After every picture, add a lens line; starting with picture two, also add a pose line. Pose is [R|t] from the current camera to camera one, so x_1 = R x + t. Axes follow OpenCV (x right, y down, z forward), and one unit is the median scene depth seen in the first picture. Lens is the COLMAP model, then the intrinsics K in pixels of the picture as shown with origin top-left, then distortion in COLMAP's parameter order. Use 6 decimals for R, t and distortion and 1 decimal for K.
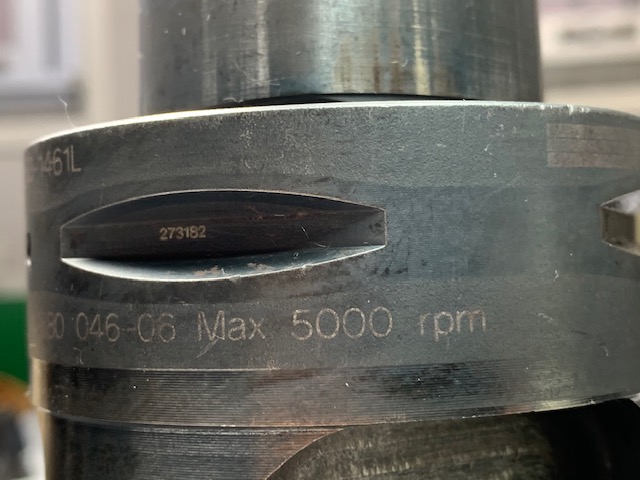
lens RADIAL K [[967.2, 0, 318.8], [0, 967.2, 238.7], [0, 0, 1]] dist [0.069578, 0.000000]
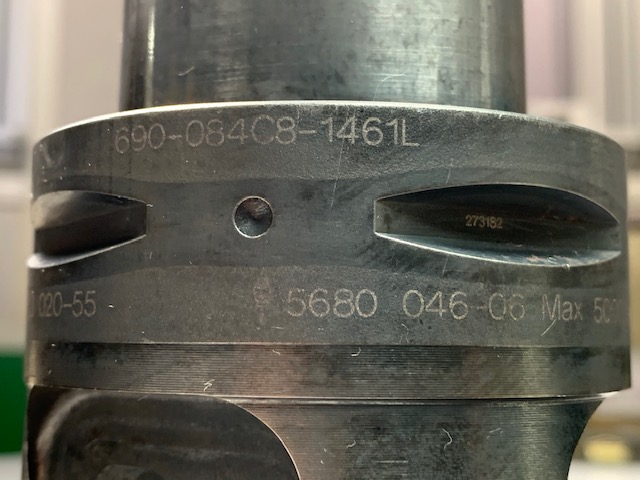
lens RADIAL K [[967.2, 0, 318.7], [0, 967.2, 241.5], [0, 0, 1]] dist [0.069578, 0.000000]
pose [[0.620669, 0.116189, 0.775416, -1.098050], [-0.056356, 0.993012, -0.103685, 0.138835], [-0.782045, 0.020655, 0.622880, 0.482952]]
